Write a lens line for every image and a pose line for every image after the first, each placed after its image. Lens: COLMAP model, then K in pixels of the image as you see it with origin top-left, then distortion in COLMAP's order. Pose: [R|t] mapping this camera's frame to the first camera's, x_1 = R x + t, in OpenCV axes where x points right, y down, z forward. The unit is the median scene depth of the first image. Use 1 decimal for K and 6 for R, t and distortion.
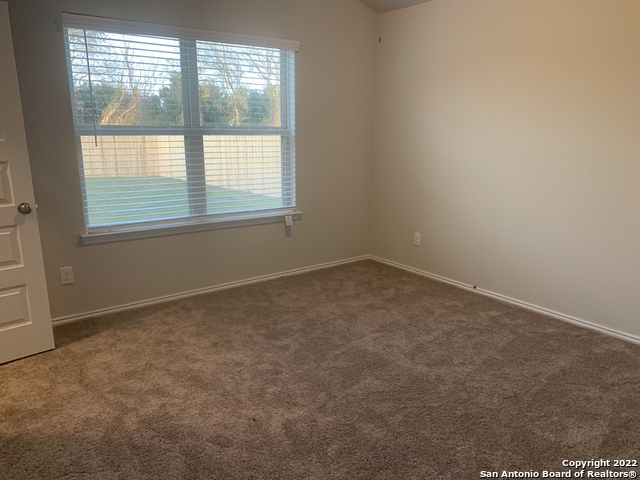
lens RADIAL K [[484.9, 0, 319.9], [0, 484.9, 247.7], [0, 0, 1]] dist [0.040386, -0.049303]
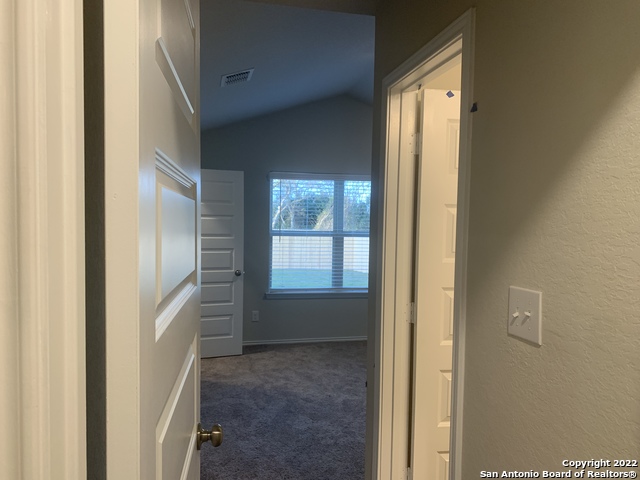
lens RADIAL K [[484.9, 0, 319.9], [0, 484.9, 247.7], [0, 0, 1]] dist [0.040386, -0.049303]
pose [[0.915068, 0.029982, -0.402185, 0.417270], [-0.111347, 0.977254, -0.180490, 0.122094], [0.387625, 0.209942, 0.897592, -0.555149]]
